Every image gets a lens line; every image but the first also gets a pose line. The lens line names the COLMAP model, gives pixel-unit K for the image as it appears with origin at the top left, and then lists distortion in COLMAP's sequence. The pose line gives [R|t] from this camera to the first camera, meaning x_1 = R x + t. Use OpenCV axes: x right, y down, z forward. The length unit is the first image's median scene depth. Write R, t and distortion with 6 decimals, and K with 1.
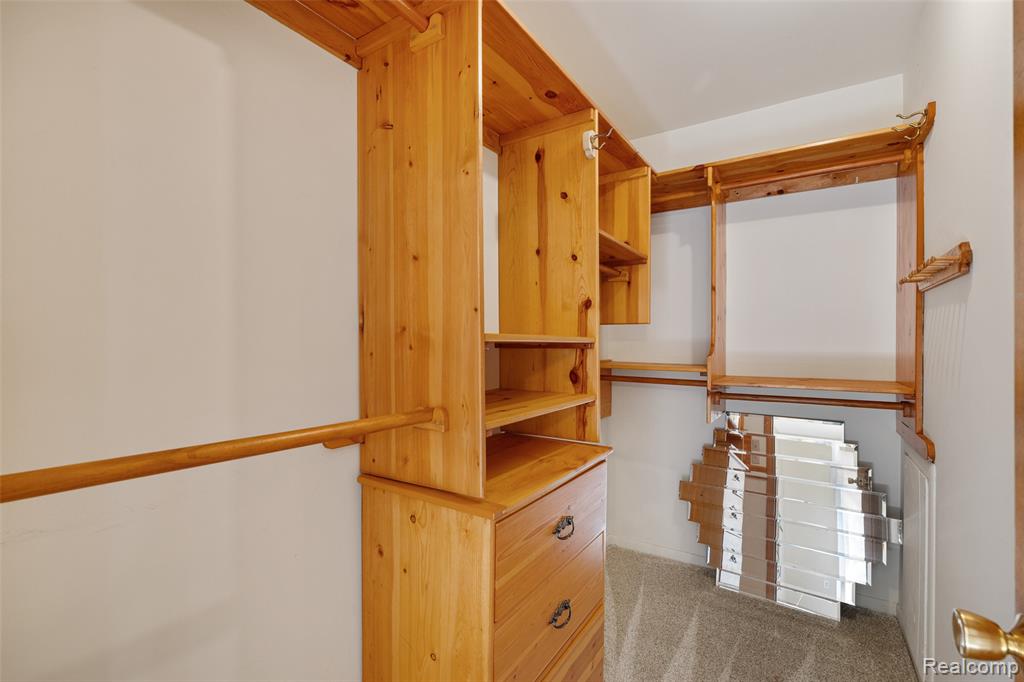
lens RADIAL K [[465.7, 0, 511.6], [0, 465.7, 343.2], [0, 0, 1]] dist [-0.002164, 0.000476]
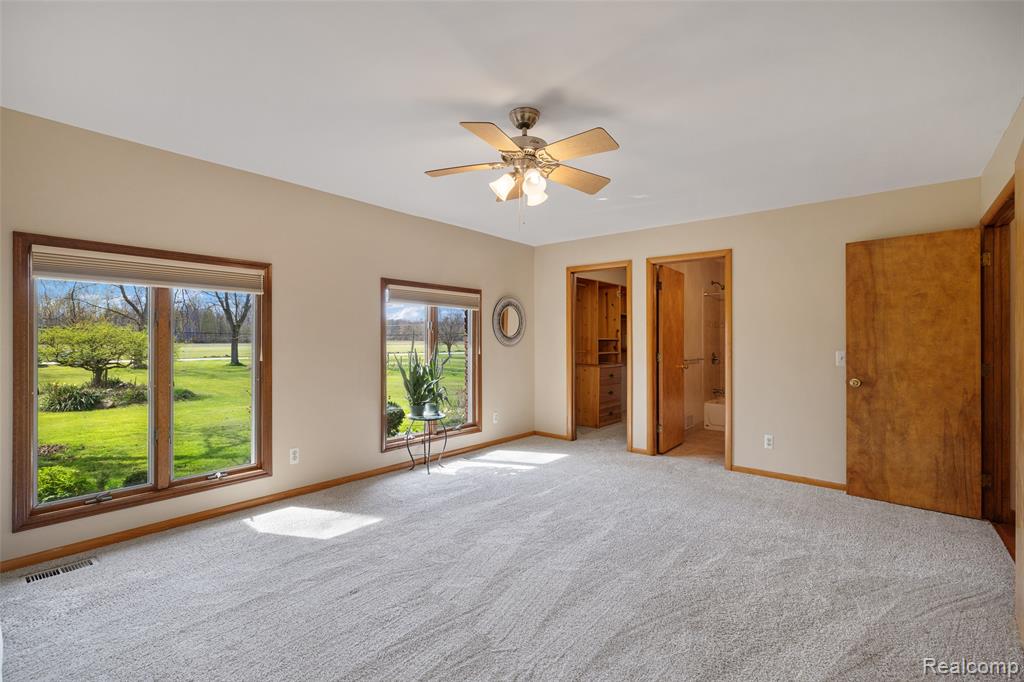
lens RADIAL K [[465.7, 0, 505.8], [0, 465.7, 339.0], [0, 0, 1]] dist [-0.002164, 0.000476]
pose [[0.991620, 0.003459, -0.129139, -0.353916], [-0.004224, 0.999975, -0.005644, 0.023746], [0.129117, 0.006143, 0.991610, -3.897332]]
